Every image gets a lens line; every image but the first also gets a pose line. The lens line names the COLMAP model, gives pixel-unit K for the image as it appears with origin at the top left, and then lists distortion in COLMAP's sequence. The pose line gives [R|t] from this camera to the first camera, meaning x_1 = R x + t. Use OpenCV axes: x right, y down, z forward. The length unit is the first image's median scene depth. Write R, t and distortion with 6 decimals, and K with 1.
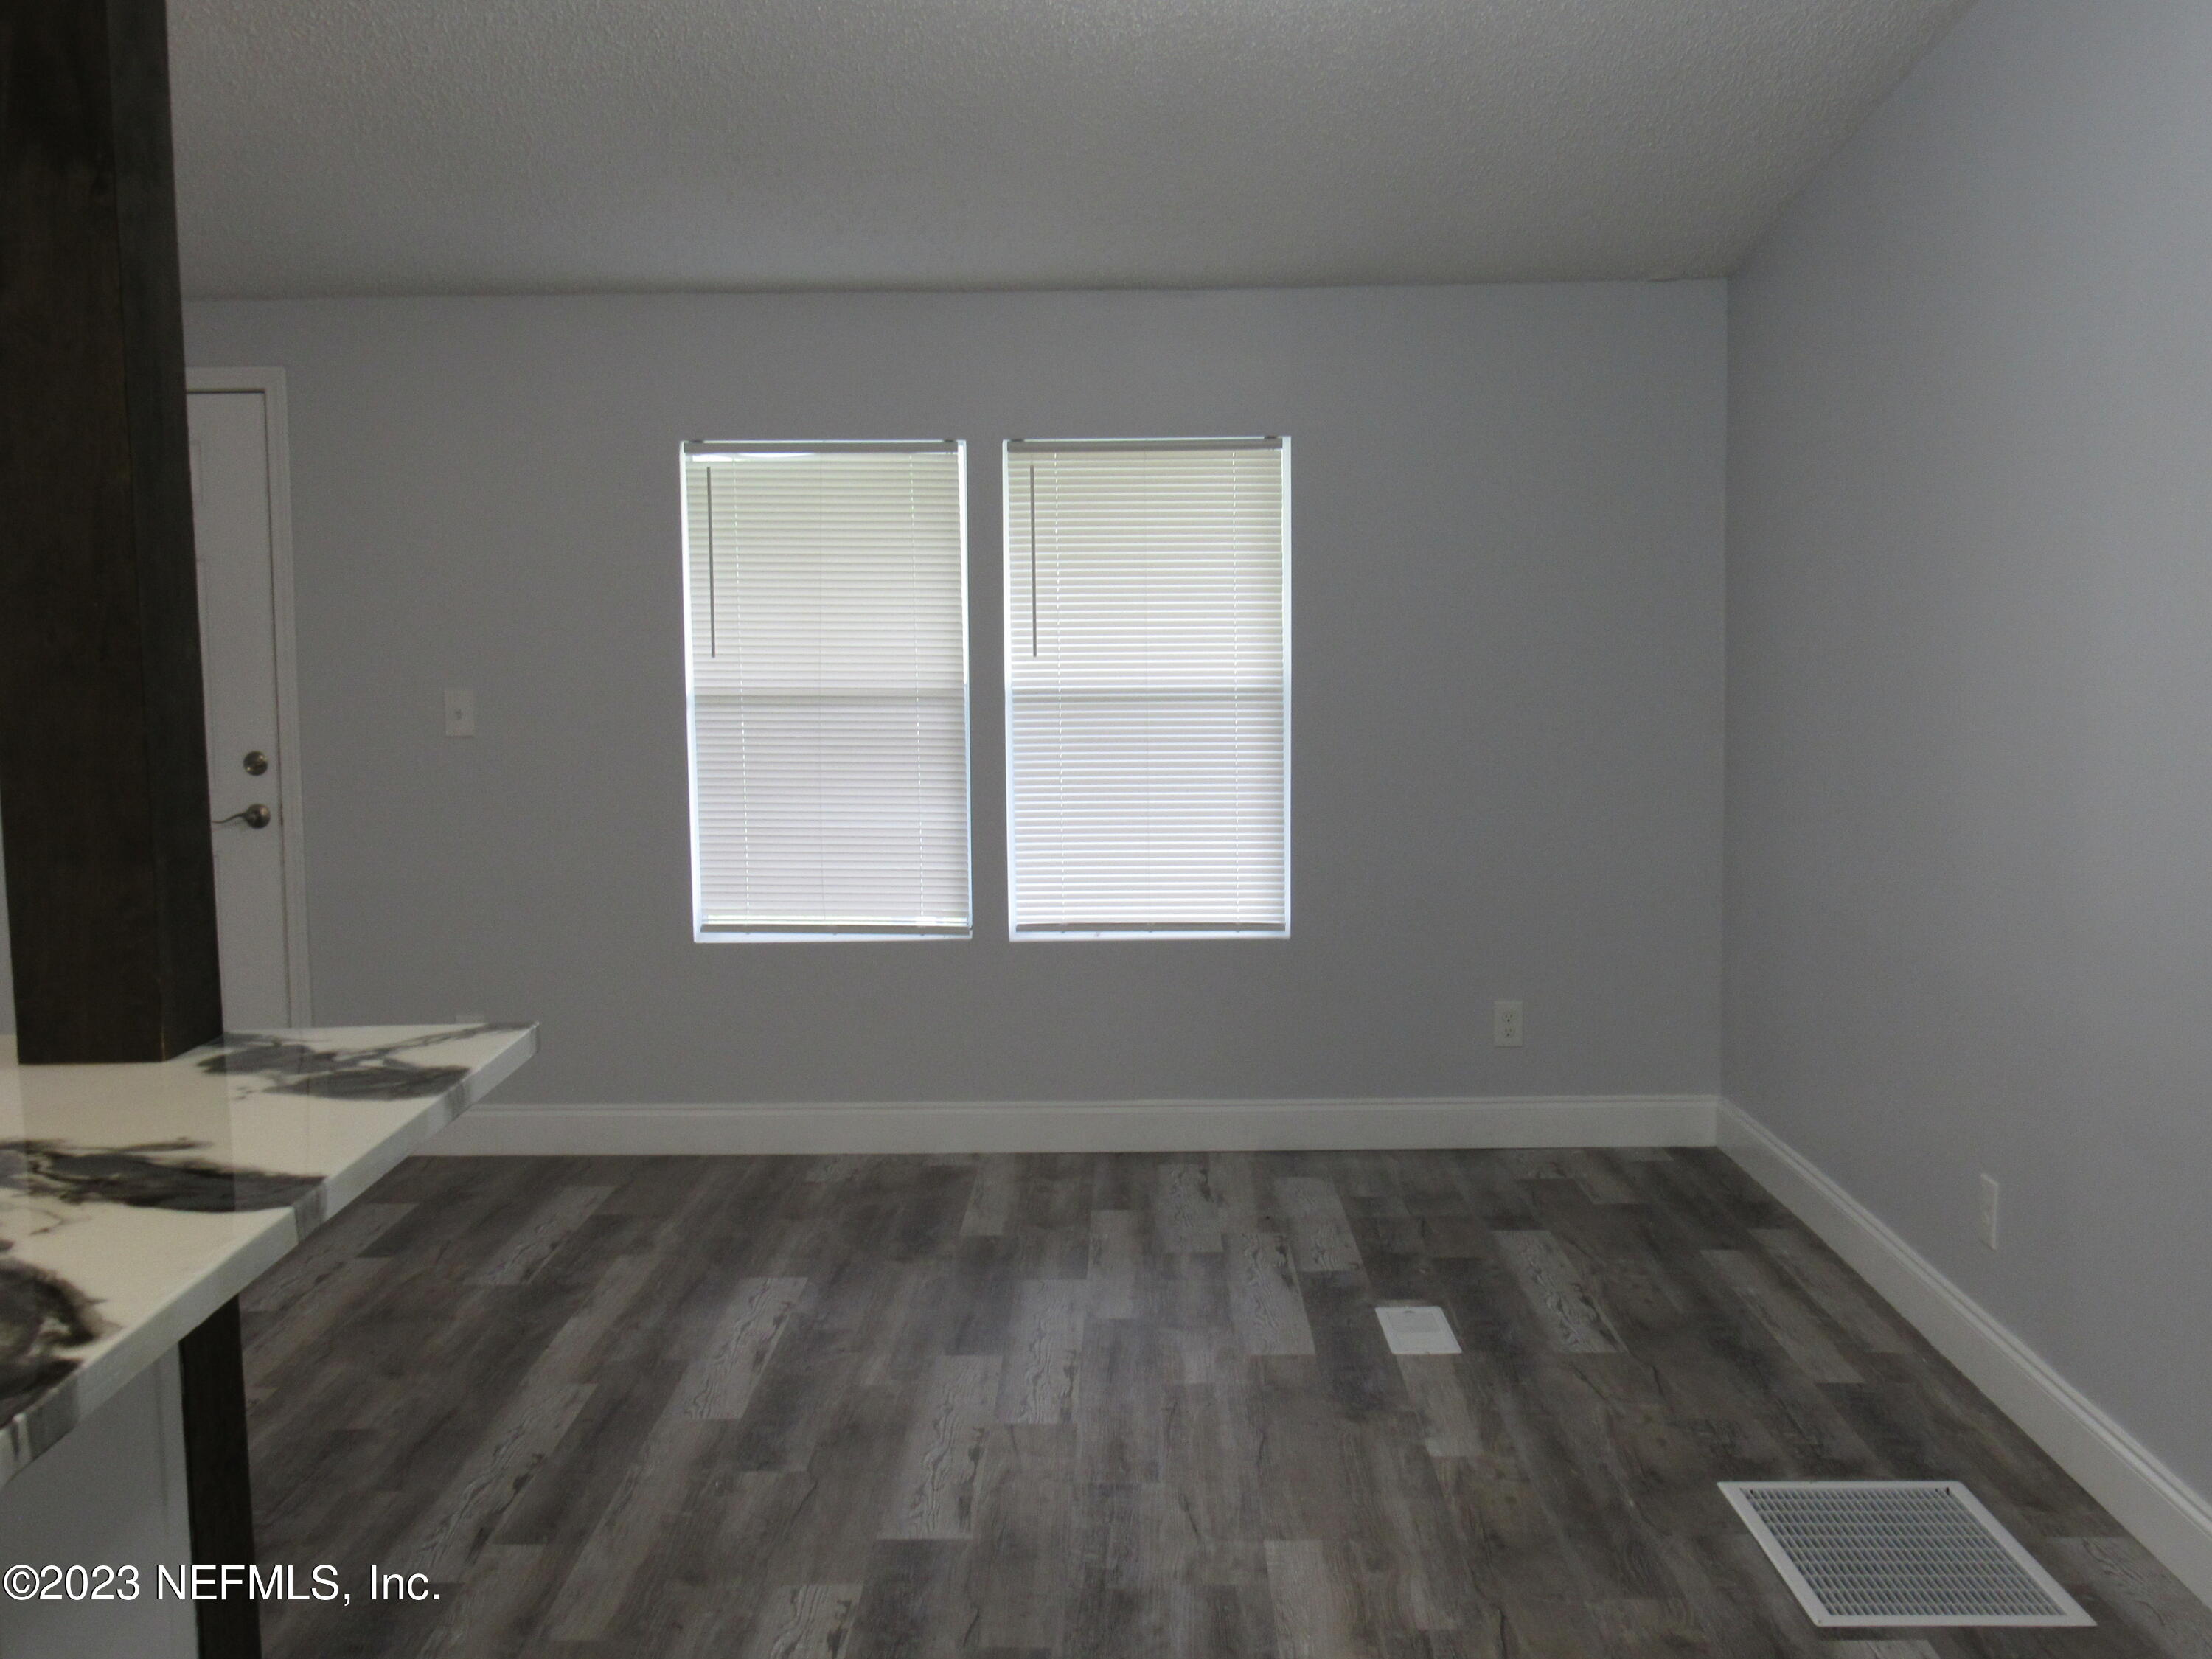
lens RADIAL K [[2415.7, 0, 1106.0], [0, 2415.7, 829.5], [0, 0, 1]] dist [-0.013476, -0.002191]
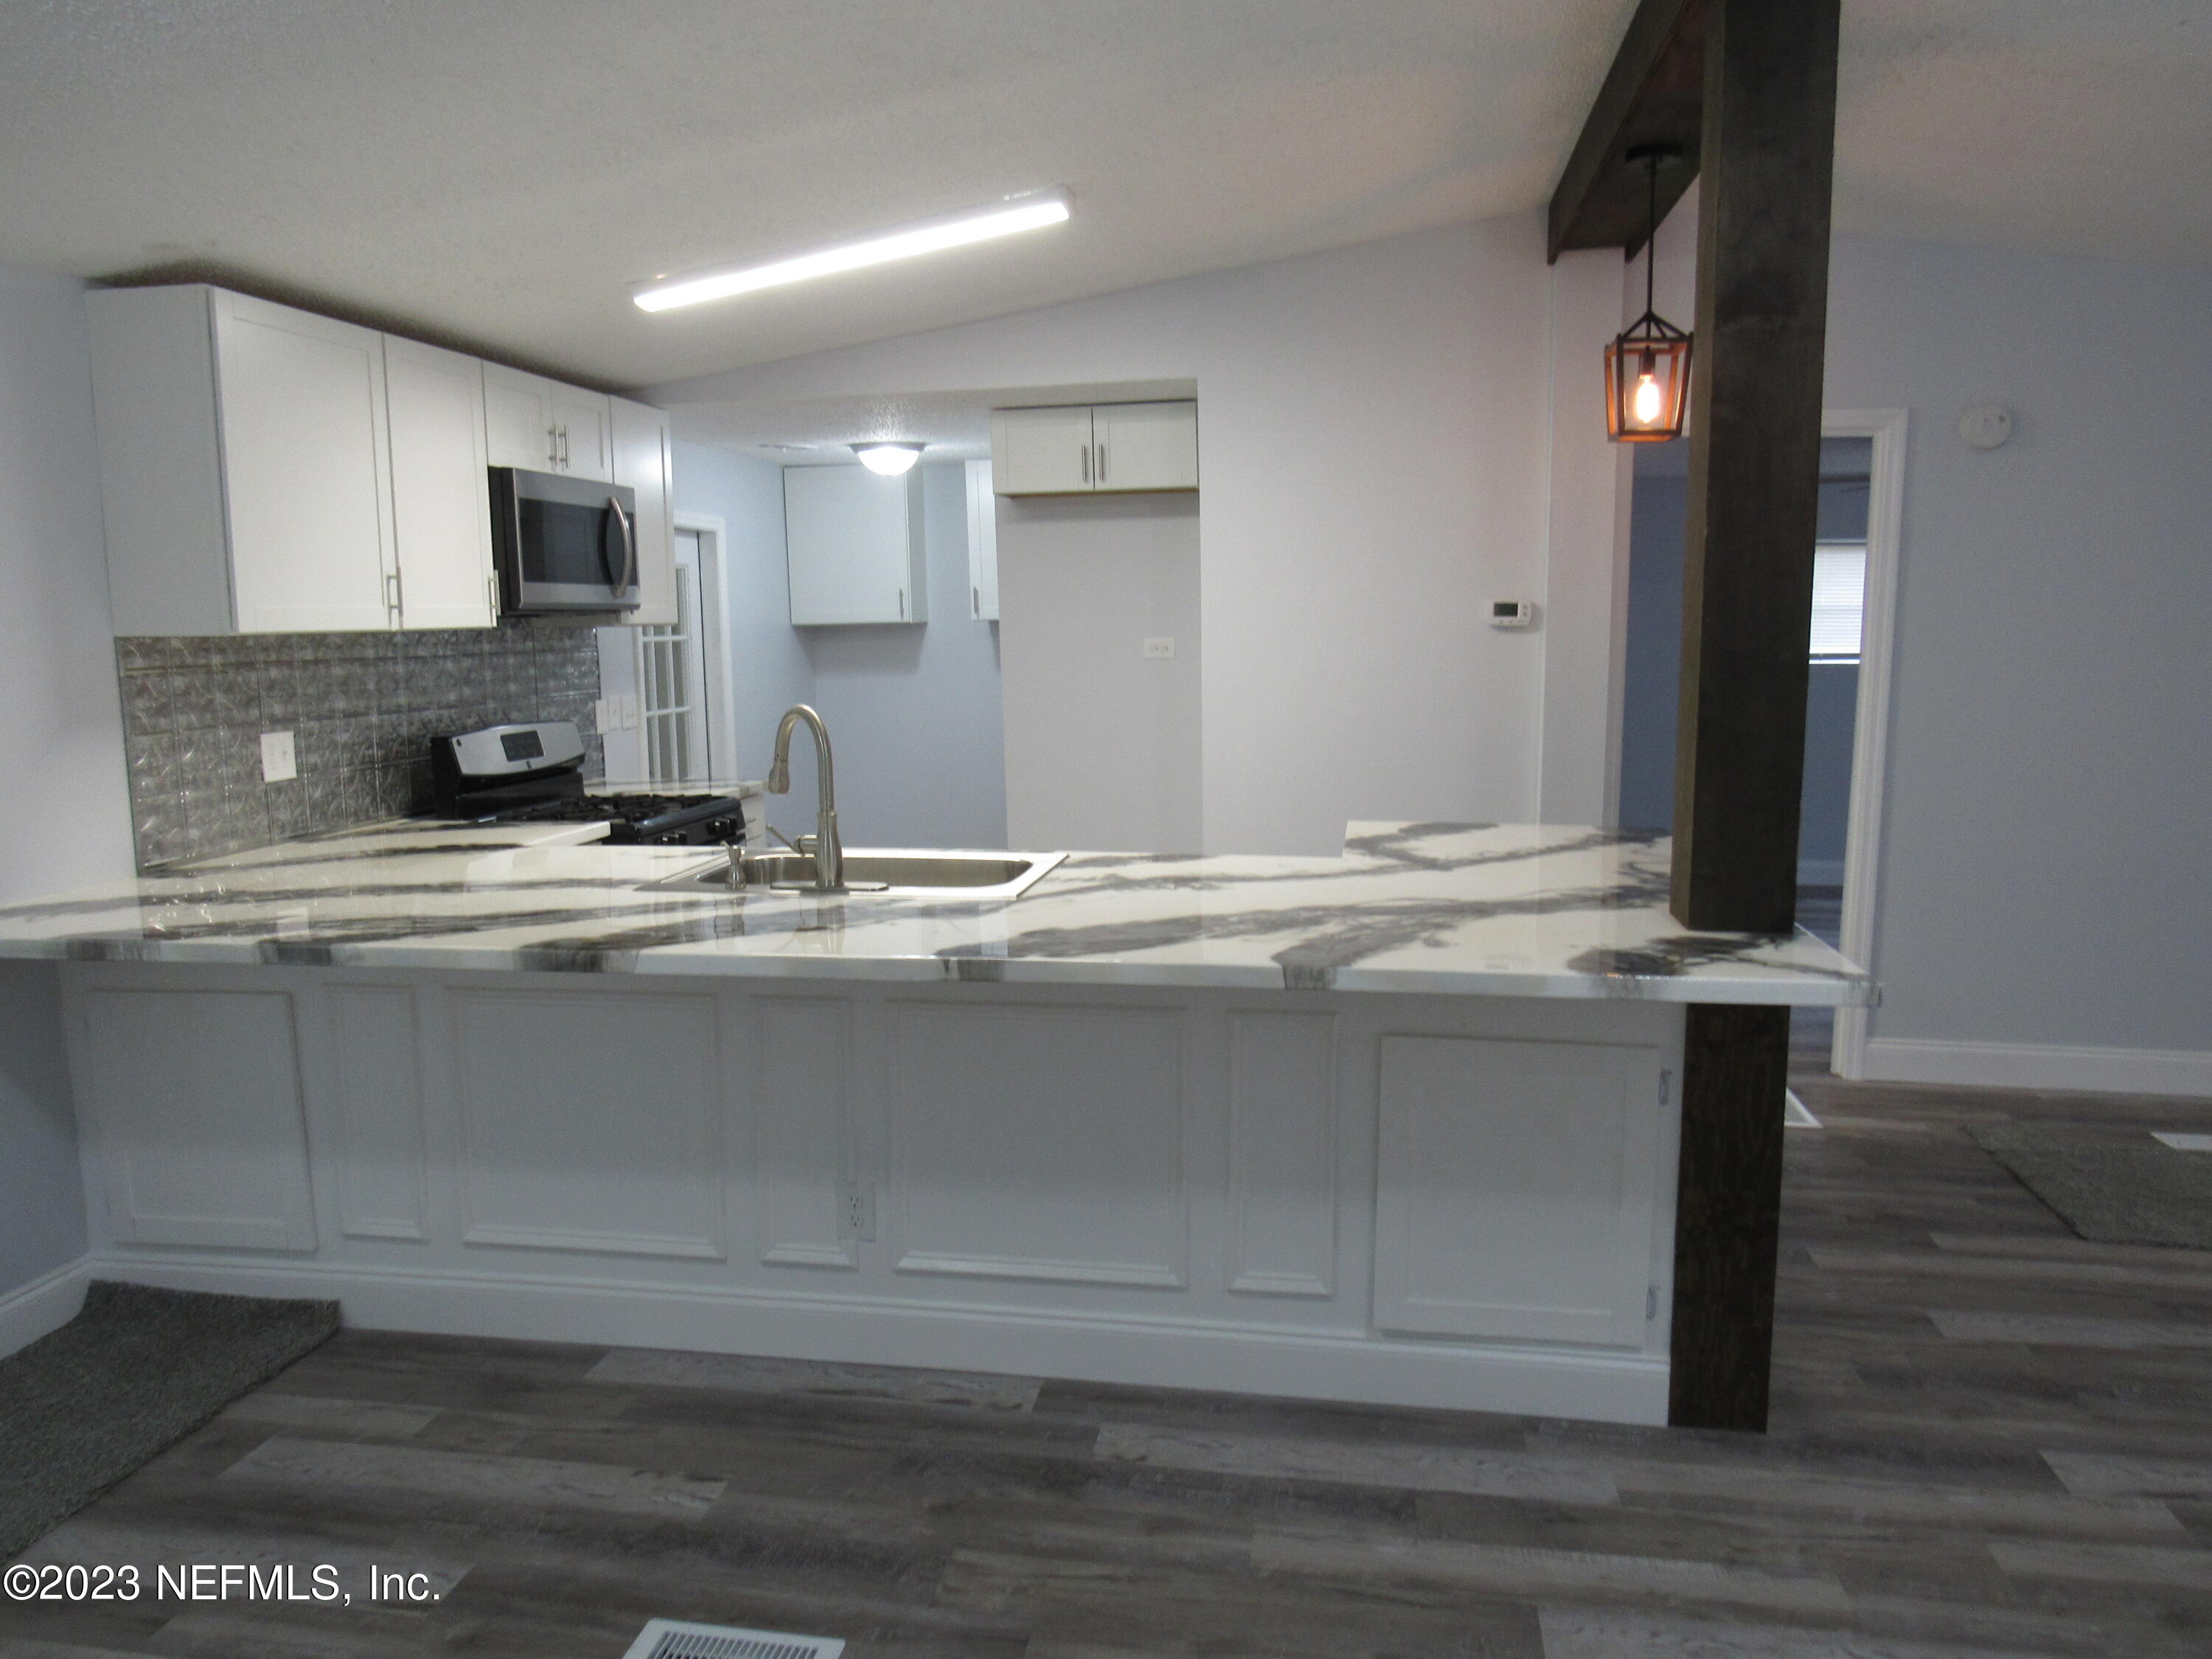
lens RADIAL K [[1586.8, 0, 1098.4], [0, 1586.8, 838.5], [0, 0, 1]] dist [-0.027381, 0.005619]
pose [[-0.165284, 0.151161, -0.974593, 0.447244], [-0.093632, 0.981316, 0.168083, -0.065091], [0.981791, 0.119035, -0.148042, 0.584165]]
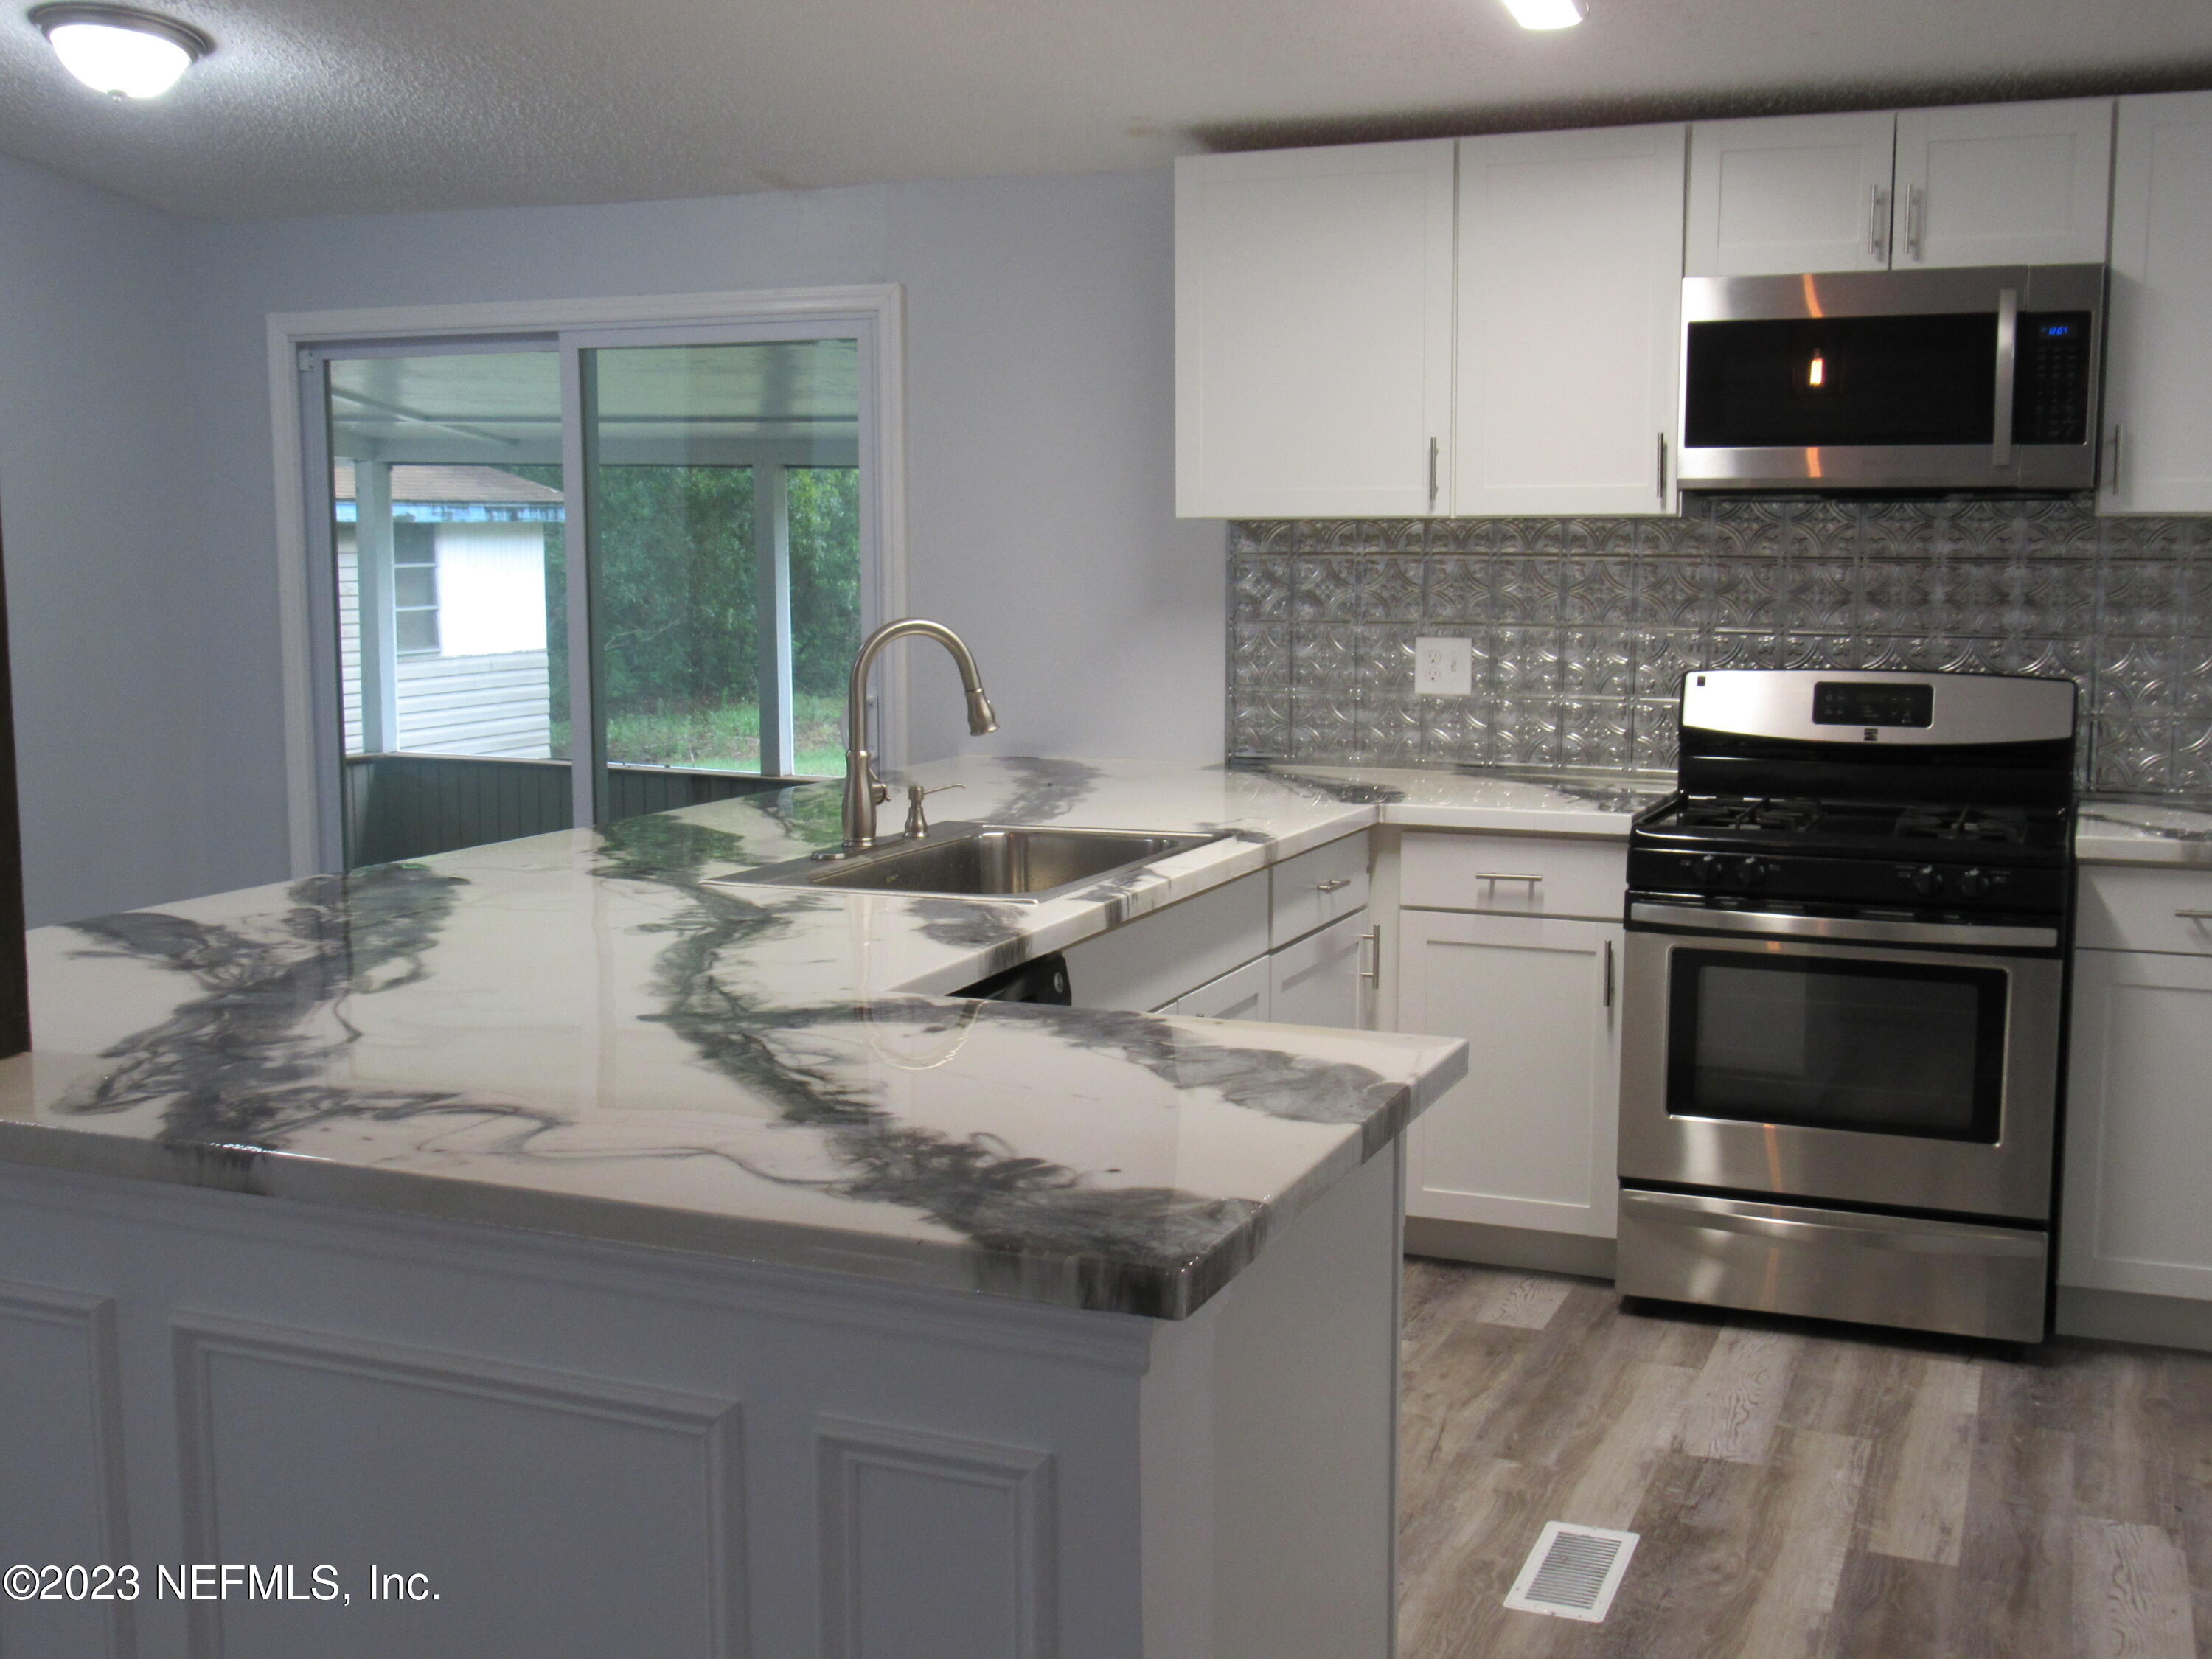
lens RADIAL K [[2415.7, 0, 1106.0], [0, 2415.7, 829.5], [0, 0, 1]] dist [-0.013476, -0.002191]
pose [[-0.929797, -0.033709, 0.366525, -0.823099], [0.051013, 0.974386, 0.219021, -0.107352], [-0.364520, 0.222343, -0.904261, 1.198209]]
